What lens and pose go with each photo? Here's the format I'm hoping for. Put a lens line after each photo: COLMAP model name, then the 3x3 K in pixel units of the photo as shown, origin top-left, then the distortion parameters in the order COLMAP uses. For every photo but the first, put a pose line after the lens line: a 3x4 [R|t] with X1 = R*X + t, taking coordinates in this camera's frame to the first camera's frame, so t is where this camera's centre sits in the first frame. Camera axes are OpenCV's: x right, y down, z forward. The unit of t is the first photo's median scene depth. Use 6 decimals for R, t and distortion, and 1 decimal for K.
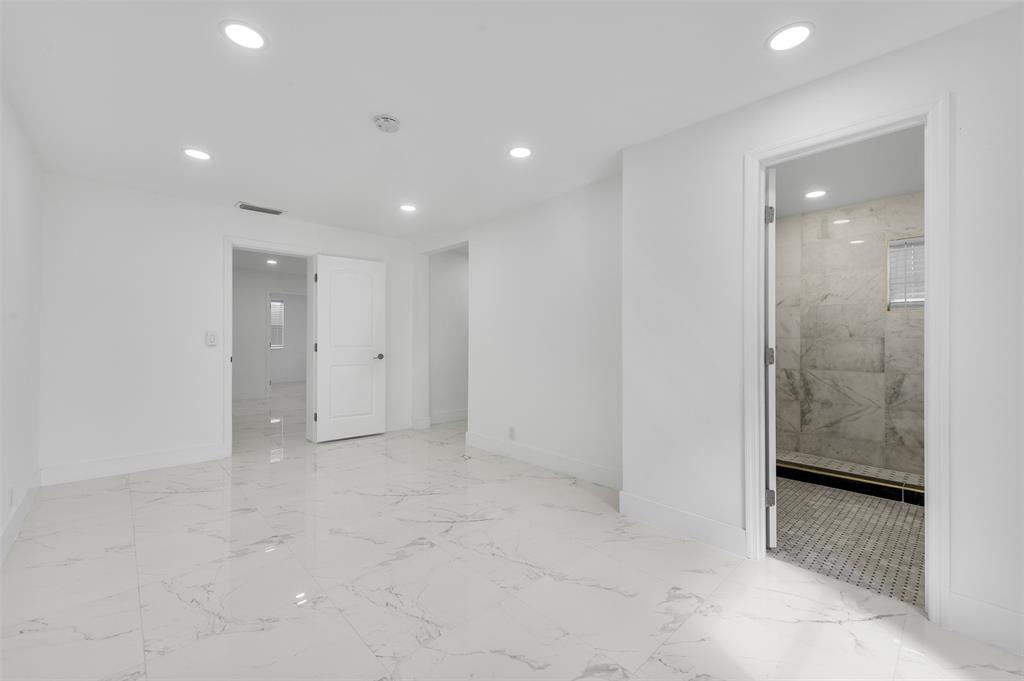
lens RADIAL K [[426.0, 0, 513.1], [0, 426.0, 346.0], [0, 0, 1]] dist [0.012270, 0.000153]
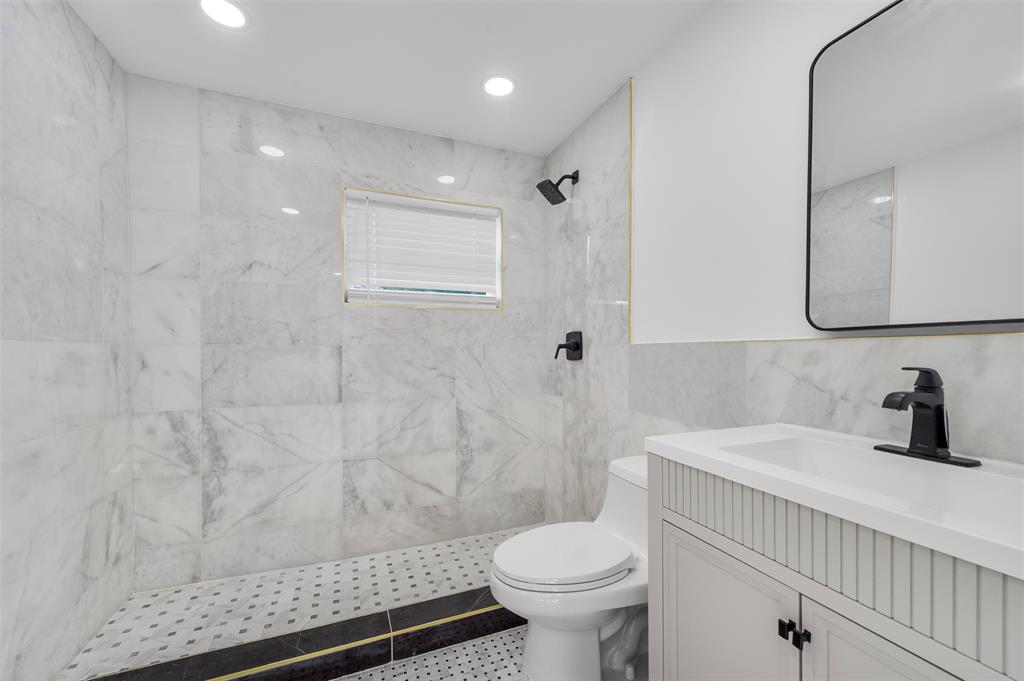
lens RADIAL K [[426.0, 0, 513.1], [0, 426.0, 346.0], [0, 0, 1]] dist [0.012270, 0.000153]
pose [[0.347090, -0.011962, 0.937756, 0.352113], [0.000526, 0.999921, 0.012560, -0.024564], [-0.937832, -0.003866, 0.347068, 0.521139]]
